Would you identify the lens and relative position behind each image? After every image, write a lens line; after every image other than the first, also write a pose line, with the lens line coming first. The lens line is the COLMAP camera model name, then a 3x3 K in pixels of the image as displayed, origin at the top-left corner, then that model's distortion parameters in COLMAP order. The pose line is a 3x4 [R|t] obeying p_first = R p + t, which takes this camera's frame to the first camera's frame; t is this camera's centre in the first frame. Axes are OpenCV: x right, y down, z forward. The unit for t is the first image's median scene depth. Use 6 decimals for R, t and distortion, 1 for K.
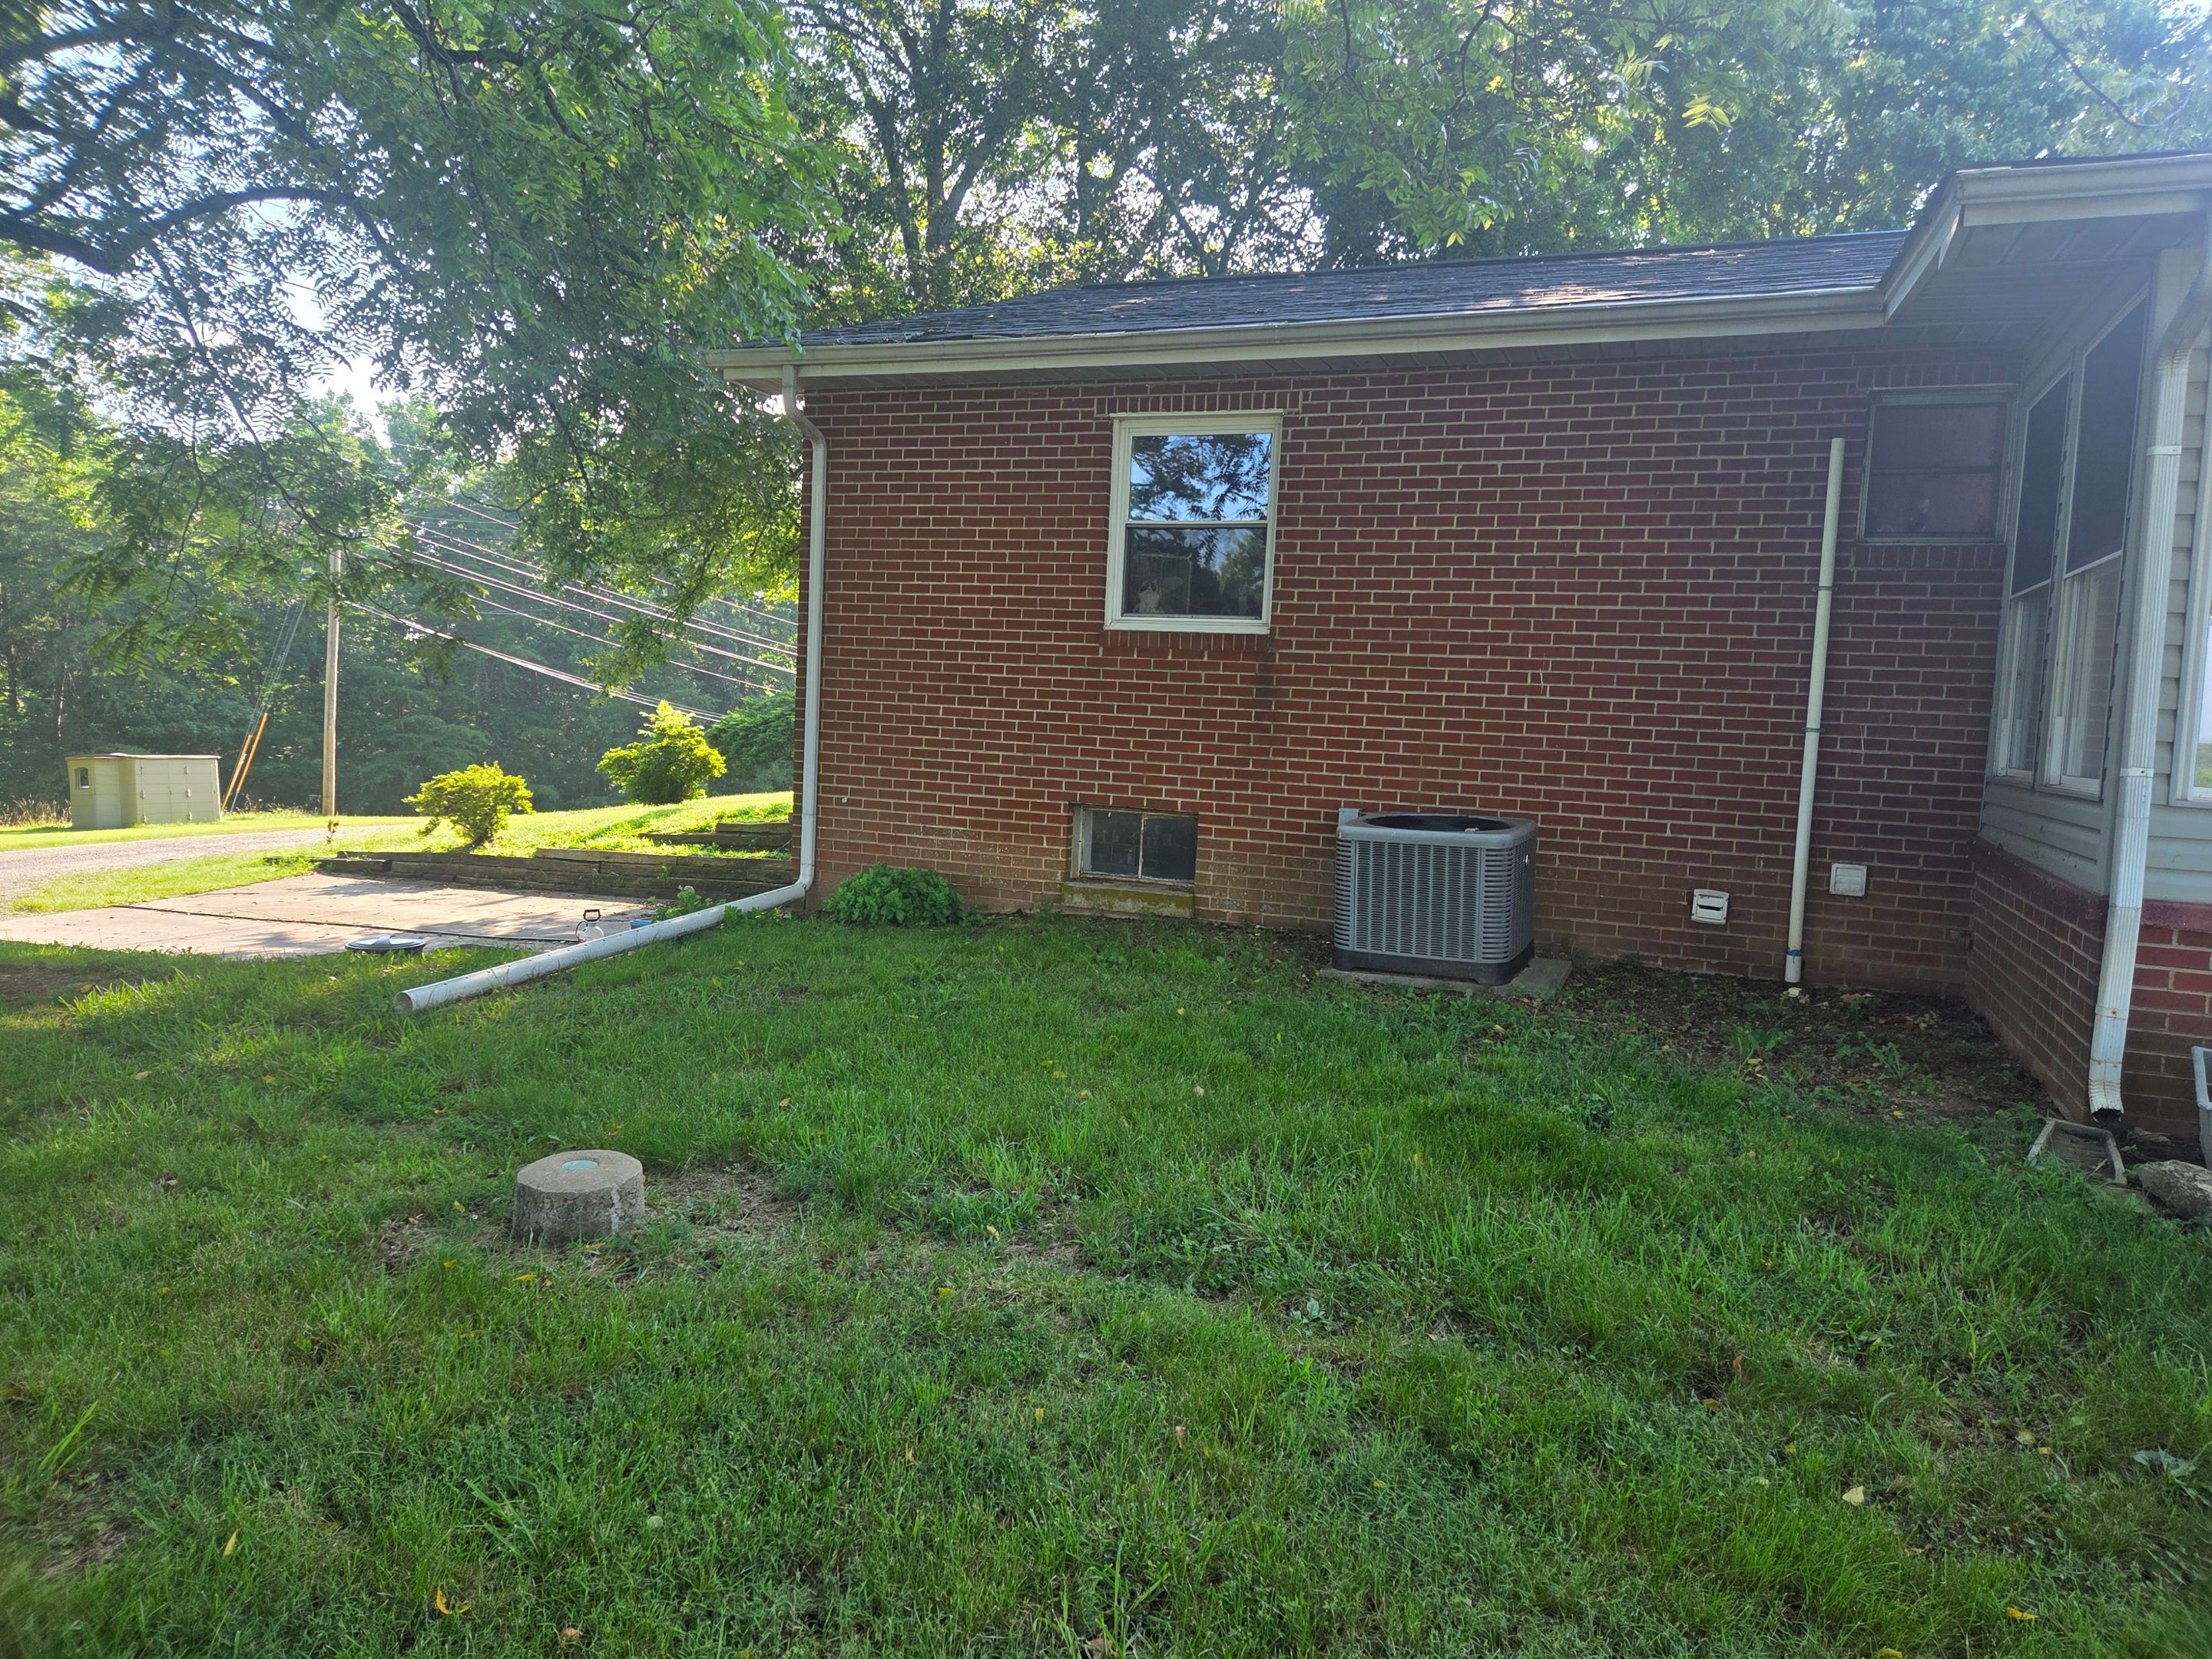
lens RADIAL K [[1442.6, 0, 1107.5], [0, 1442.6, 828.8], [0, 0, 1]] dist [0.001133, -0.002835]
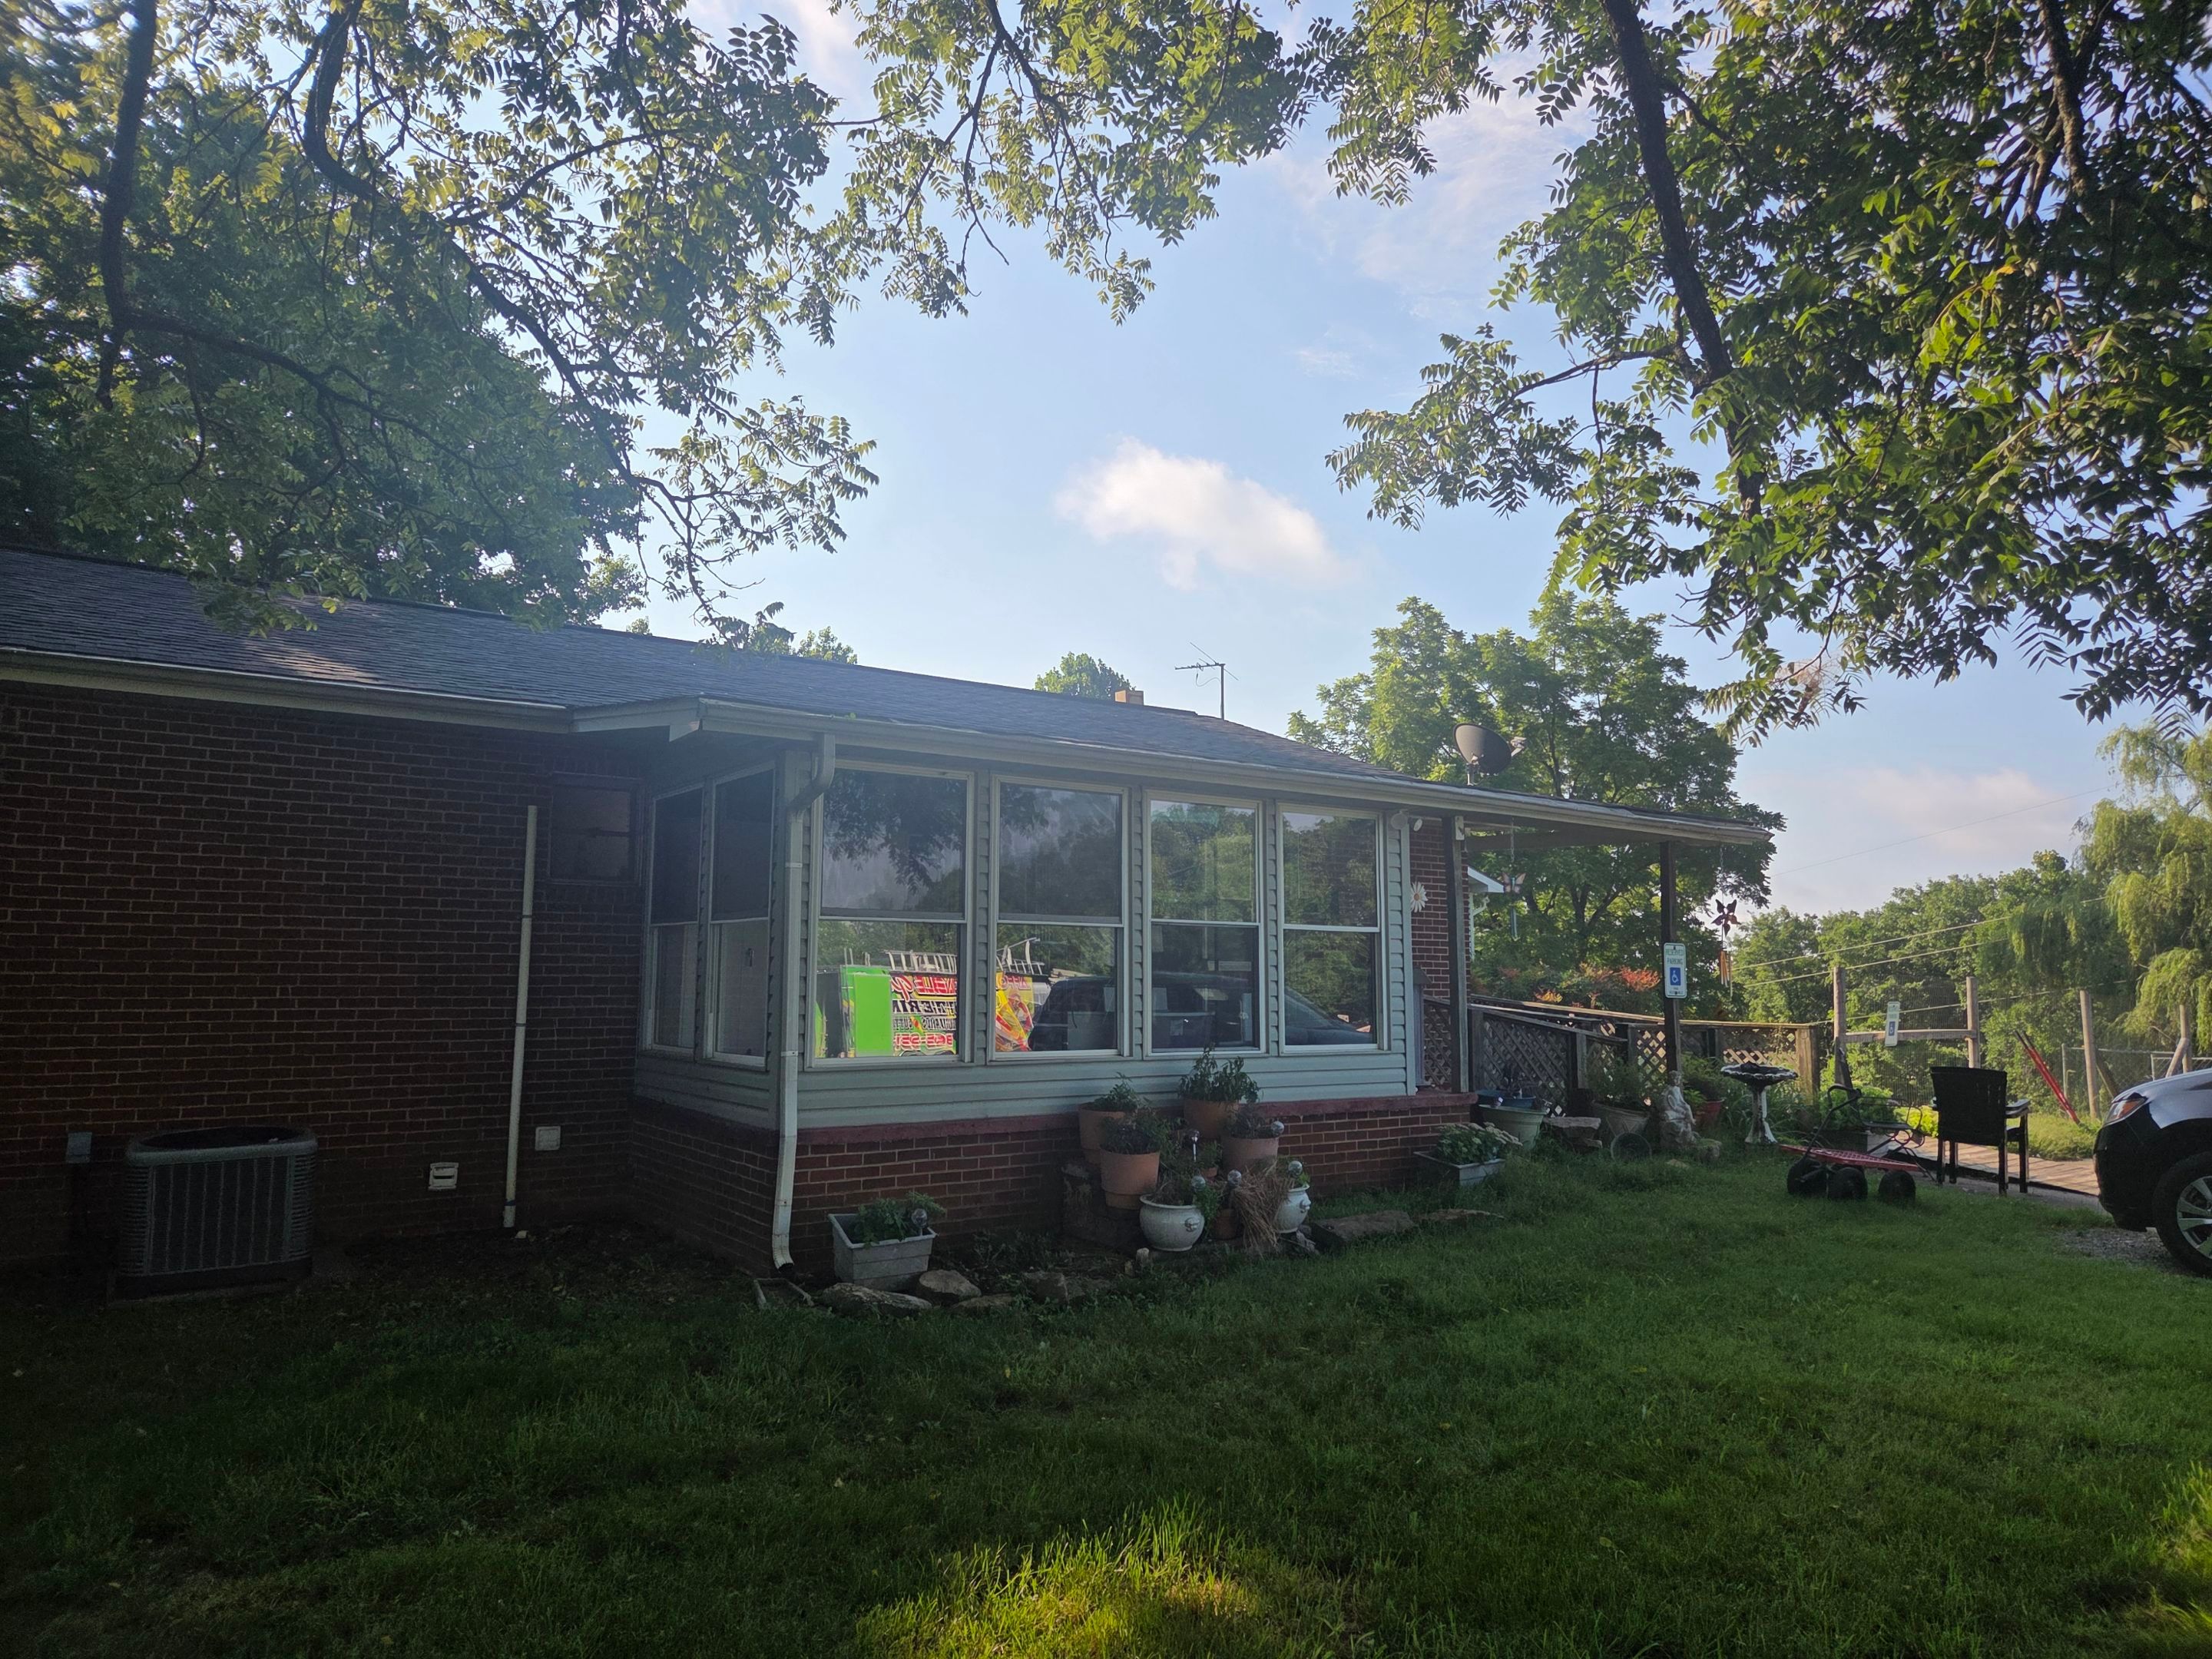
lens RADIAL K [[1442.6, 0, 1106.6], [0, 1442.6, 825.3], [0, 0, 1]] dist [0.001133, -0.002835]
pose [[0.522688, 0.047164, 0.851218, -0.352881], [0.092490, 0.989438, -0.111616, -0.053384], [-0.847492, 0.137070, 0.512805, -0.134920]]
